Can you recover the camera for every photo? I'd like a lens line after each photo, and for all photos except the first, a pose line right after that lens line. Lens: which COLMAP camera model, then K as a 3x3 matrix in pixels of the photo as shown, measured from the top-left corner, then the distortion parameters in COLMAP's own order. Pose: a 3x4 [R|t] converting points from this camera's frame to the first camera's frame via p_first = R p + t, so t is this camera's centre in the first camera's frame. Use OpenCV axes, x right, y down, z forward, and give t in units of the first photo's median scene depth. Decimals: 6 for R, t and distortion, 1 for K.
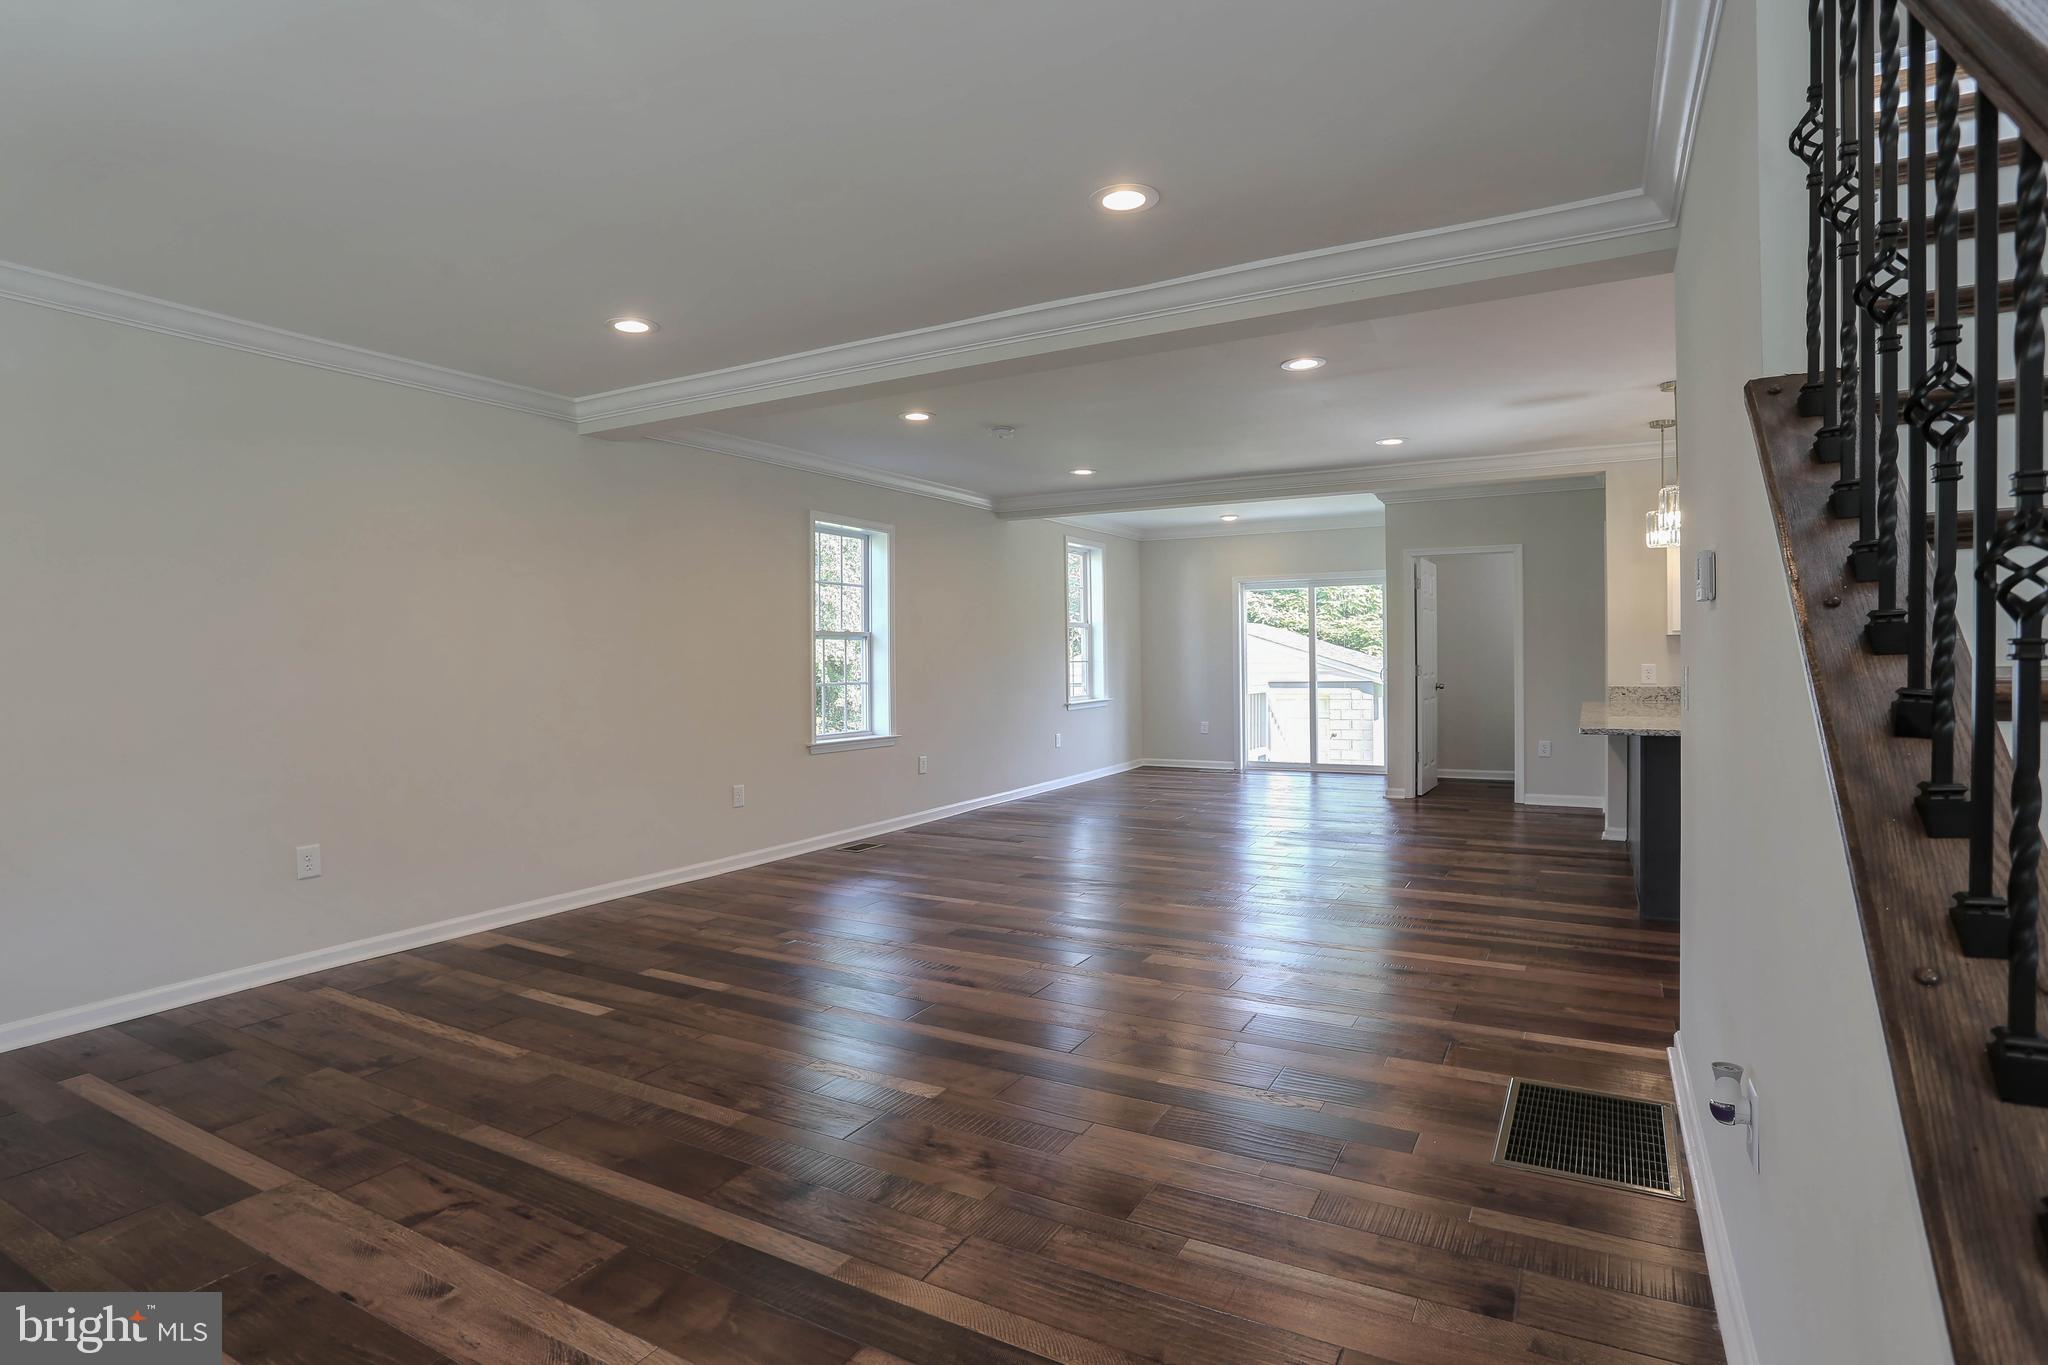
lens RADIAL K [[1036.7, 0, 986.2], [0, 1036.7, 678.5], [0, 0, 1]] dist [-0.075556, 0.037327]
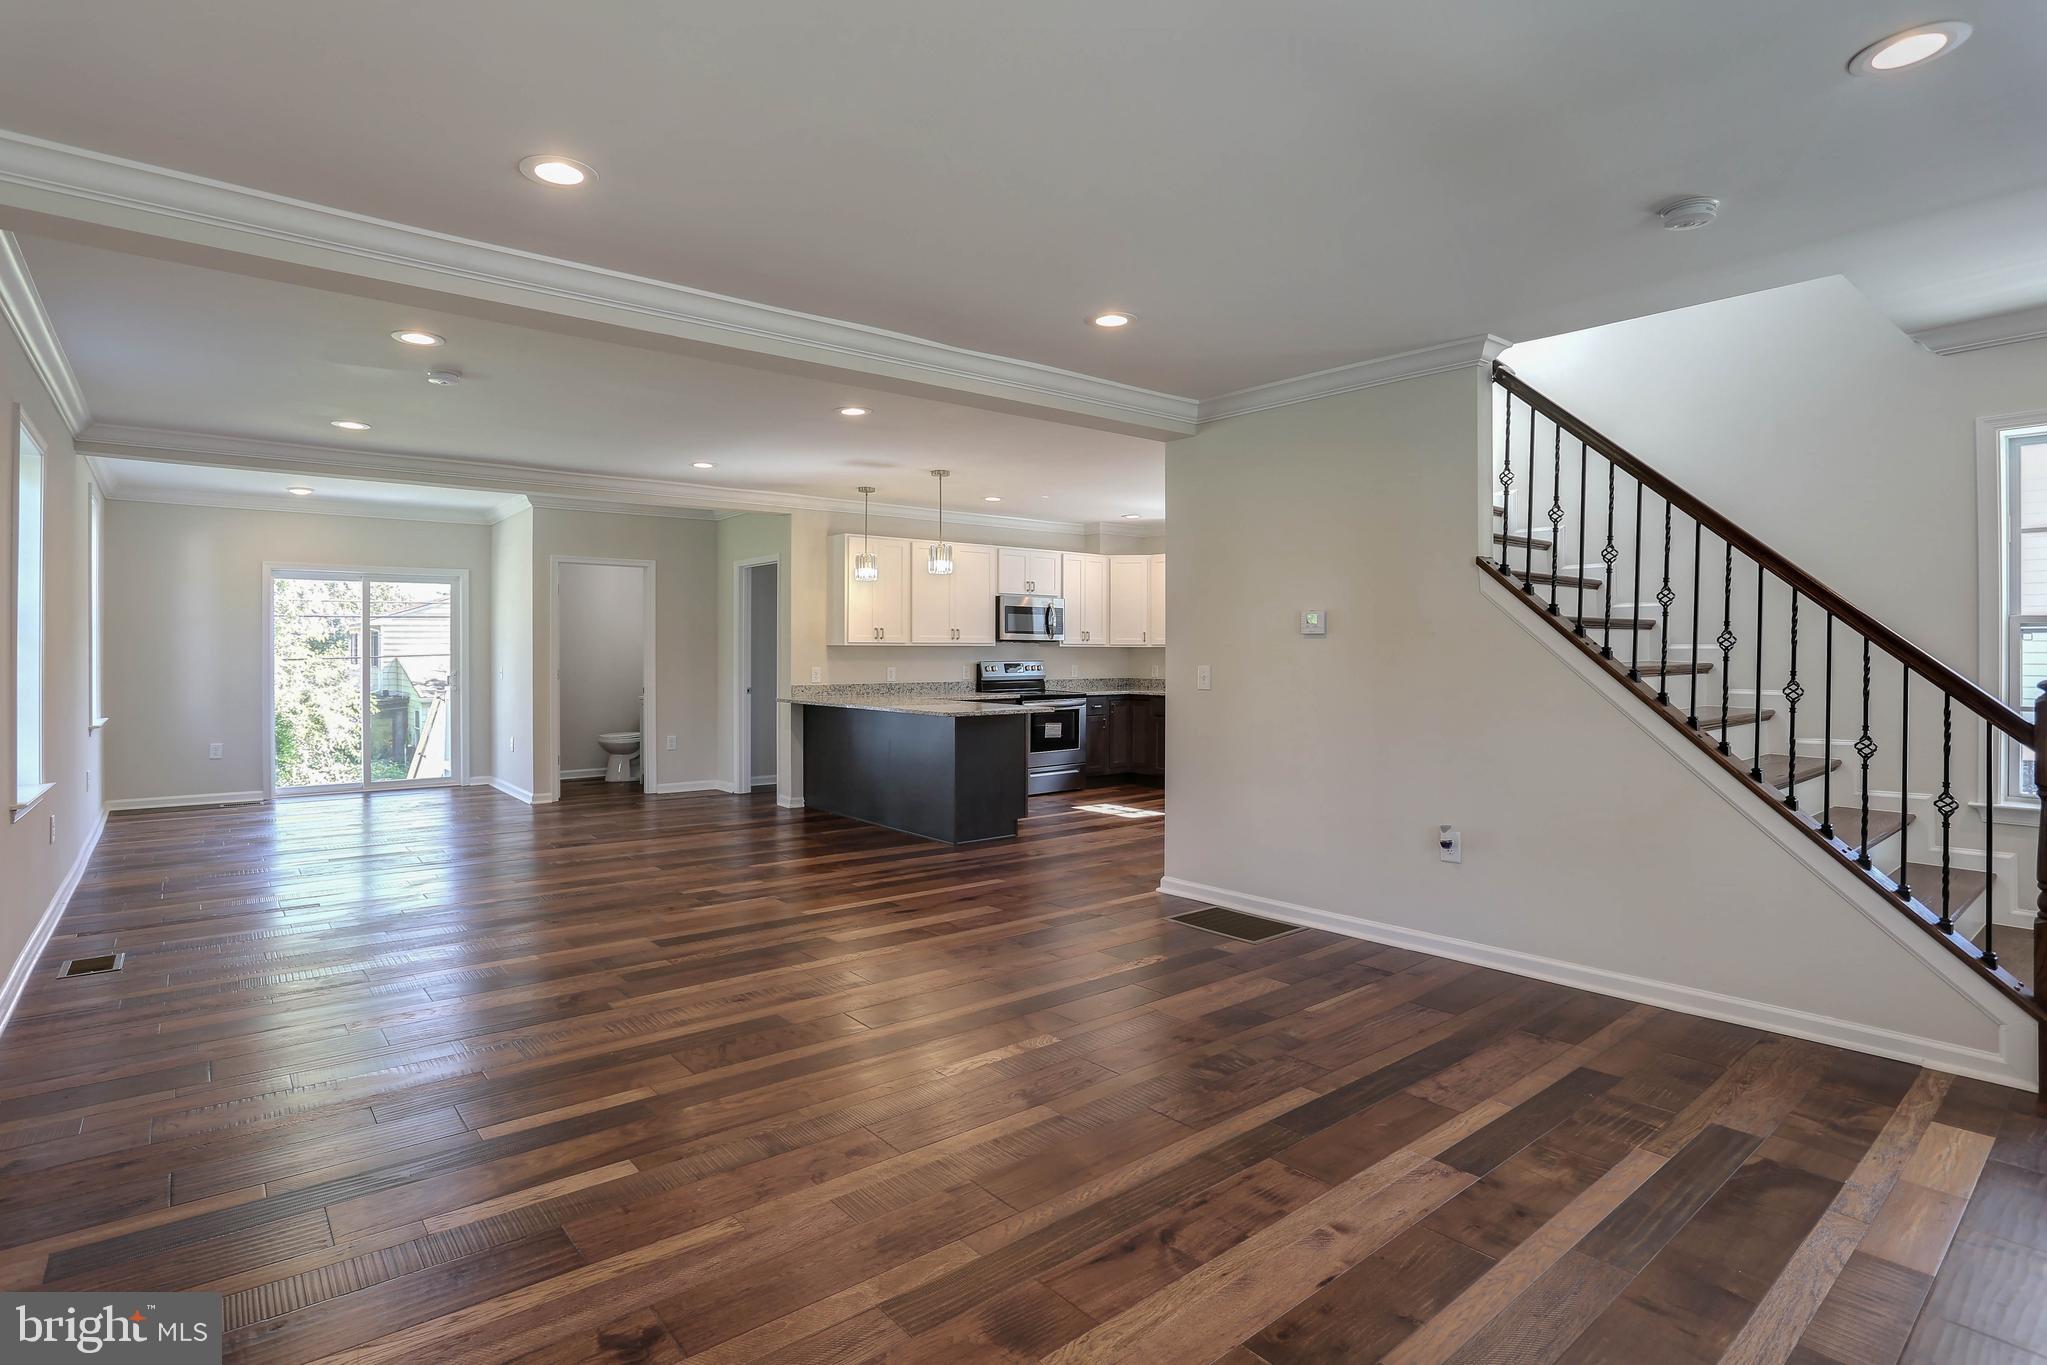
lens RADIAL K [[1054.9, 0, 1021.2], [0, 1054.9, 689.3], [0, 0, 1]] dist [-0.086256, 0.026217]
pose [[0.345164, -0.021907, 0.938287, -1.017989], [0.017919, 0.999699, 0.016749, -0.007520], [-0.938371, 0.011032, 0.345452, 0.547538]]
